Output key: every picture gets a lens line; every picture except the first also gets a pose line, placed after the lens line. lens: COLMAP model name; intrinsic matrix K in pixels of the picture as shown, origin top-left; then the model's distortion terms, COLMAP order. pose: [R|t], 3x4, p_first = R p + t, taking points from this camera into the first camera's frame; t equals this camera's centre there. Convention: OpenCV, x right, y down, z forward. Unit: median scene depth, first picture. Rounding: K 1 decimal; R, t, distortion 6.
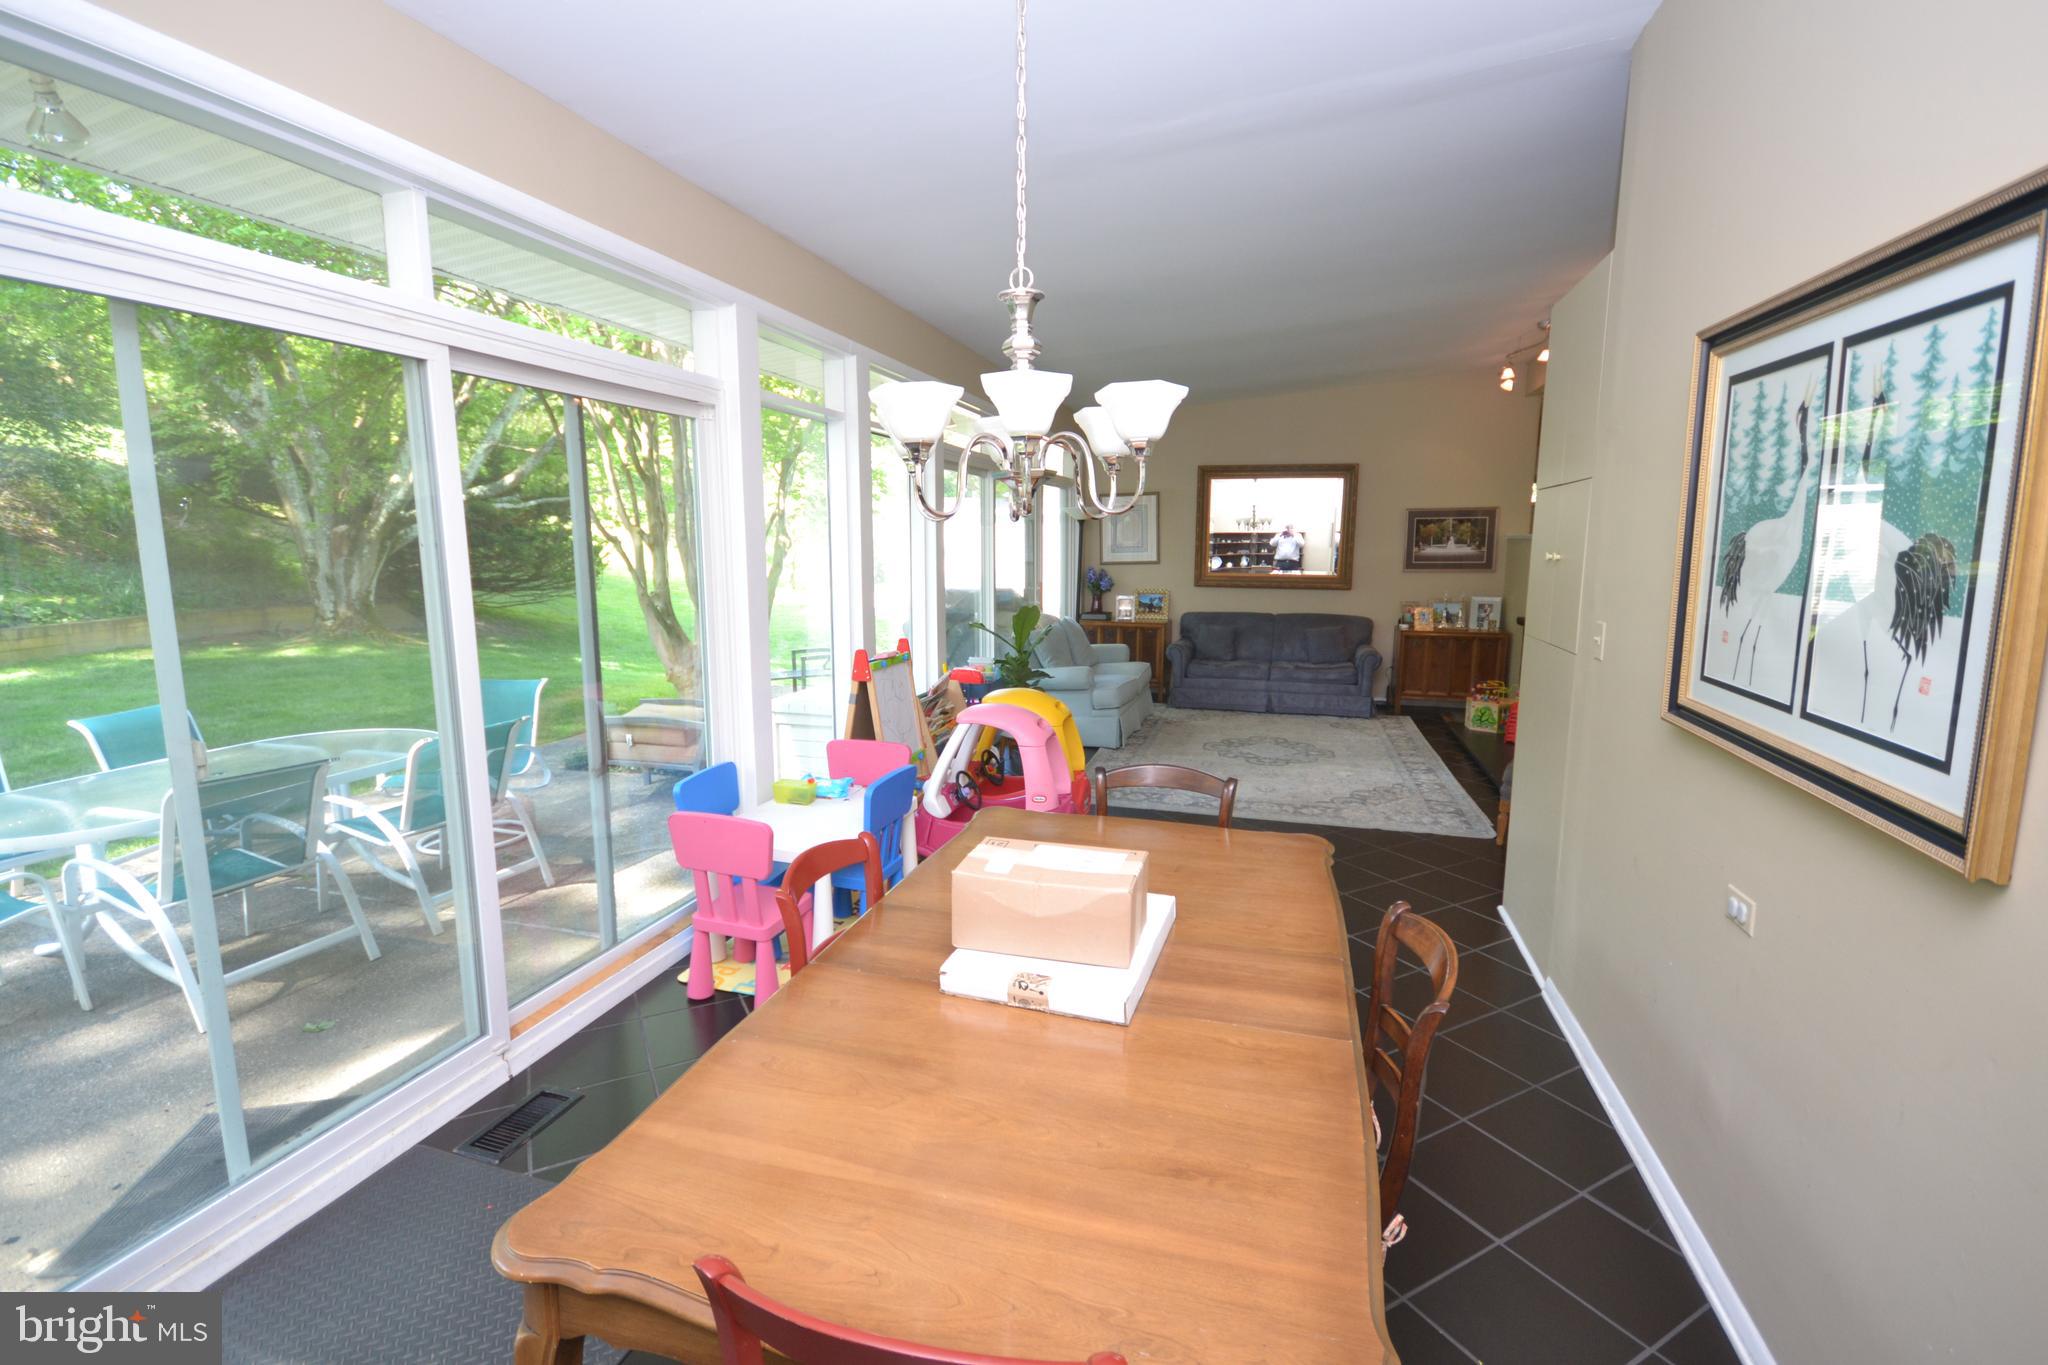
lens RADIAL K [[916.2, 0, 1021.8], [0, 916.2, 670.0], [0, 0, 1]] dist [0.015724, -0.009675]
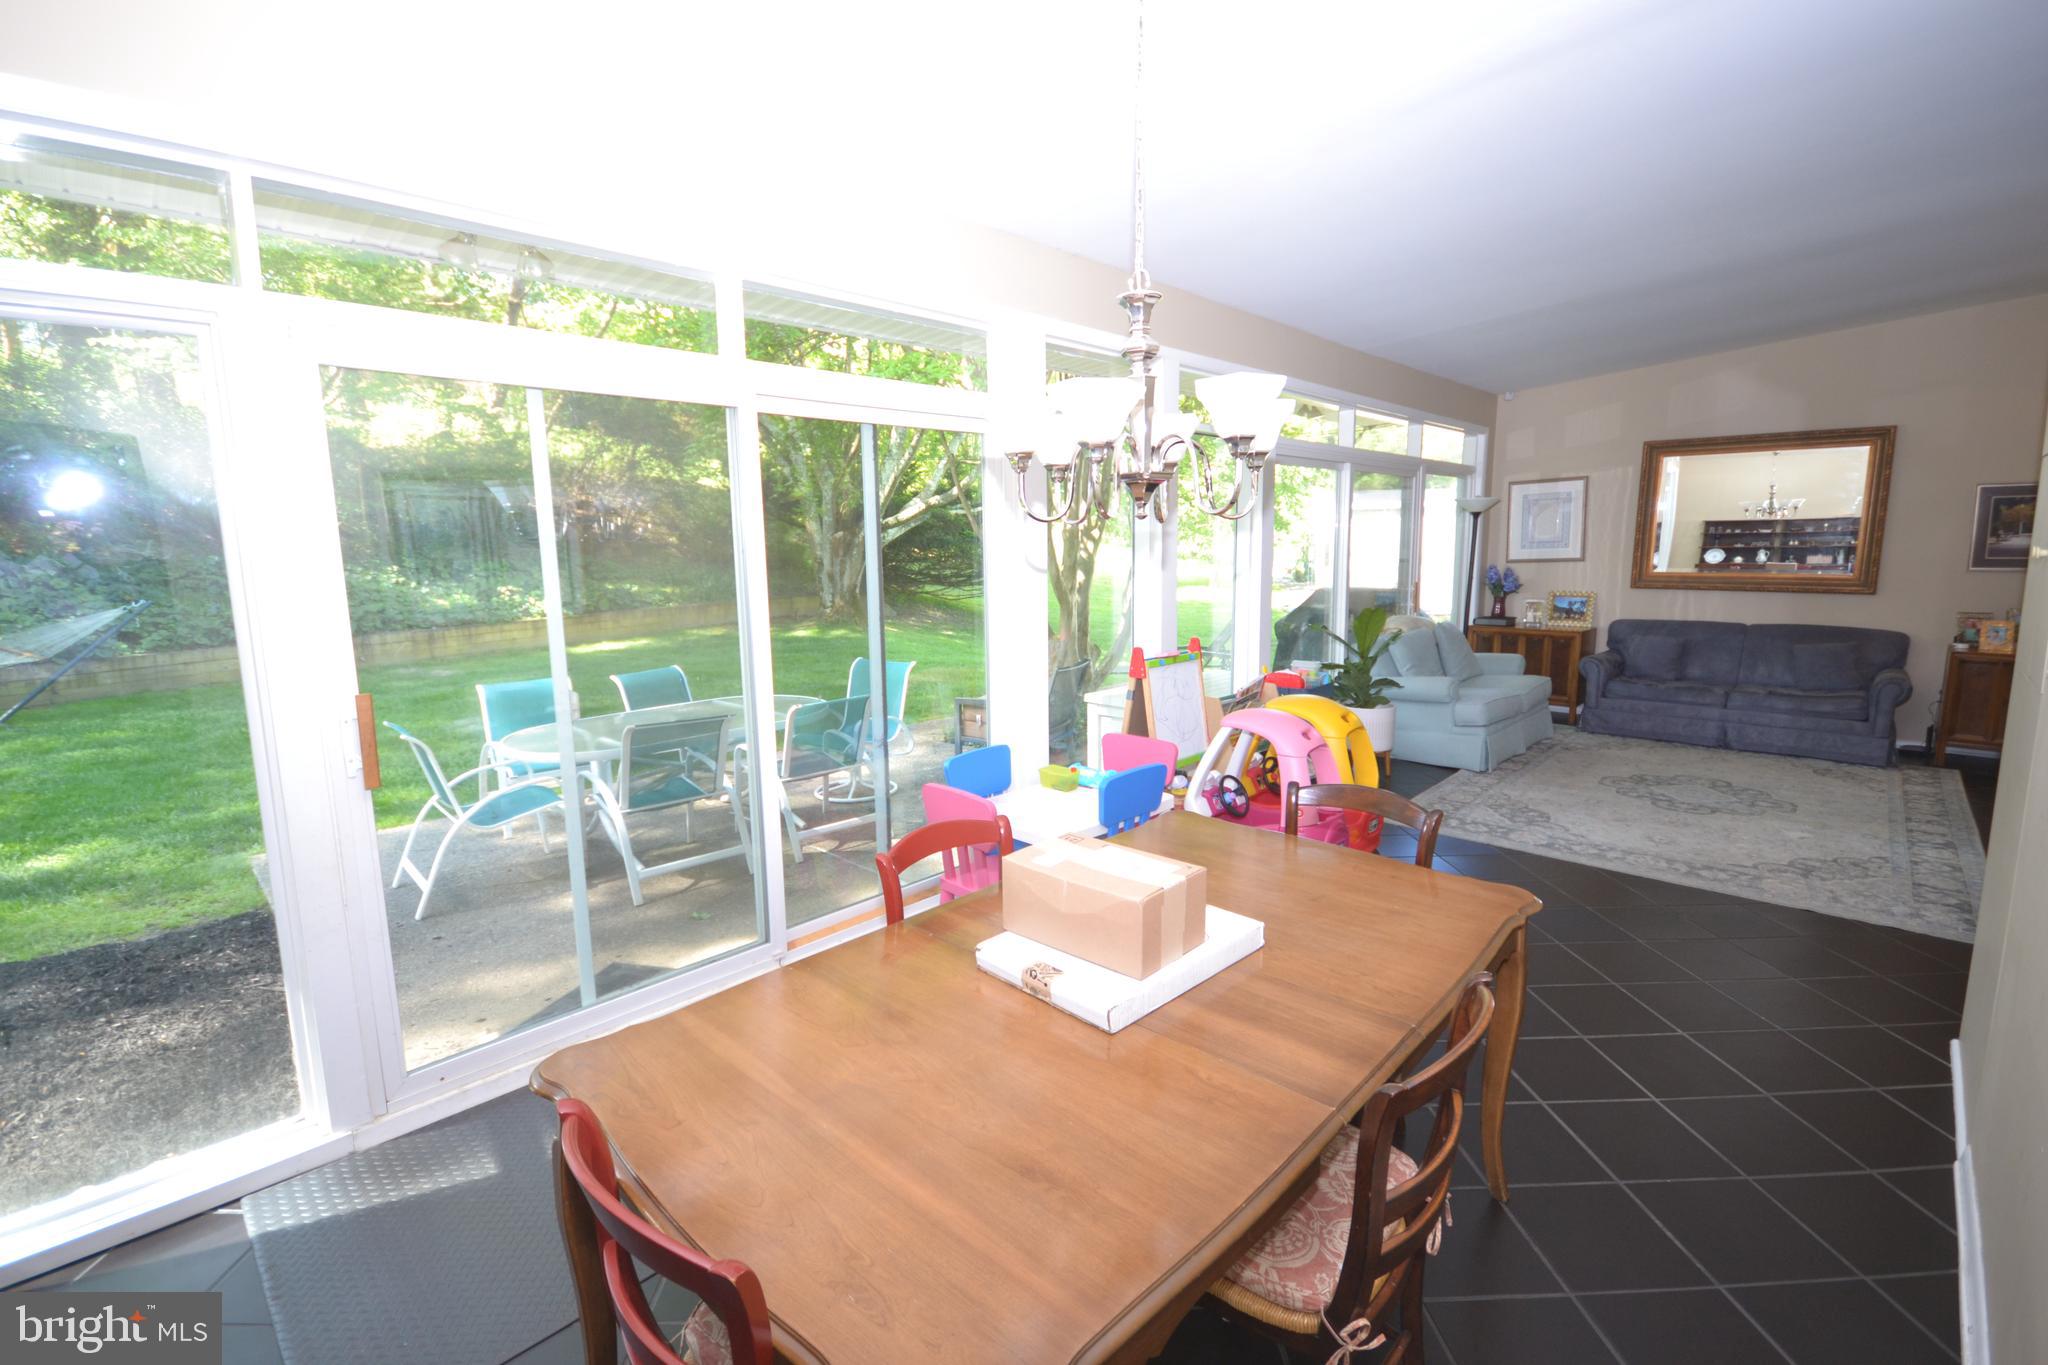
lens RADIAL K [[916.2, 0, 1020.0], [0, 916.2, 674.5], [0, 0, 1]] dist [0.015724, -0.009675]
pose [[0.890622, 0.053191, -0.451622, 0.084611], [-0.049794, 0.998571, 0.019415, -0.002418], [0.452009, 0.005197, 0.891998, 0.013575]]
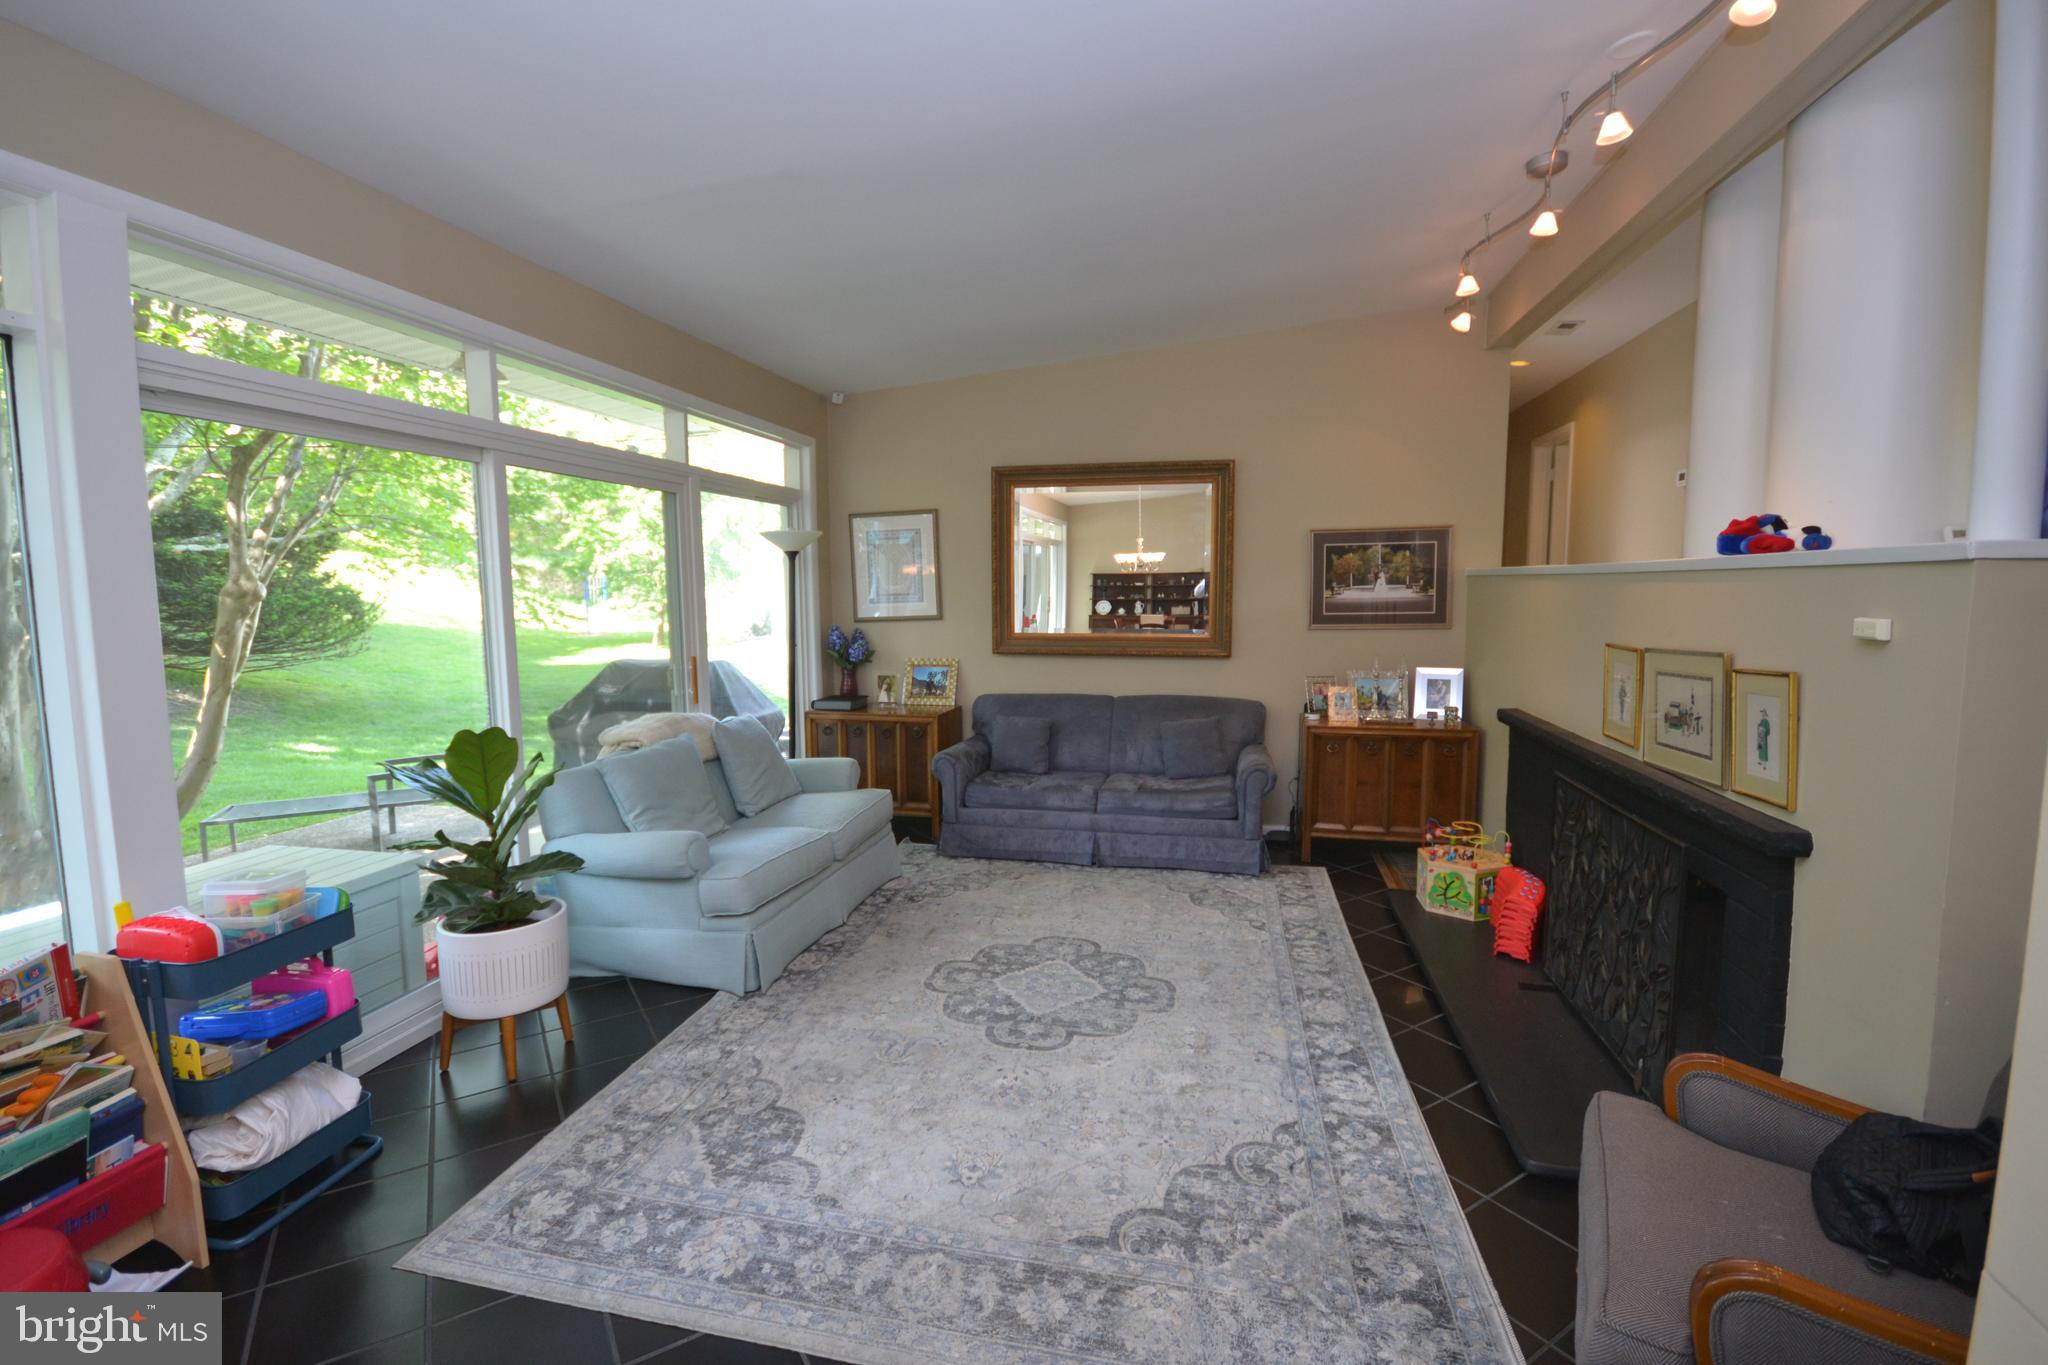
lens RADIAL K [[916.2, 0, 1013.1], [0, 916.2, 673.6], [0, 0, 1]] dist [0.015724, -0.009675]
pose [[0.998441, -0.015125, 0.053725, 0.184176], [0.017508, 0.998871, -0.044156, -0.053786], [-0.052996, 0.045028, 0.997579, 0.396656]]
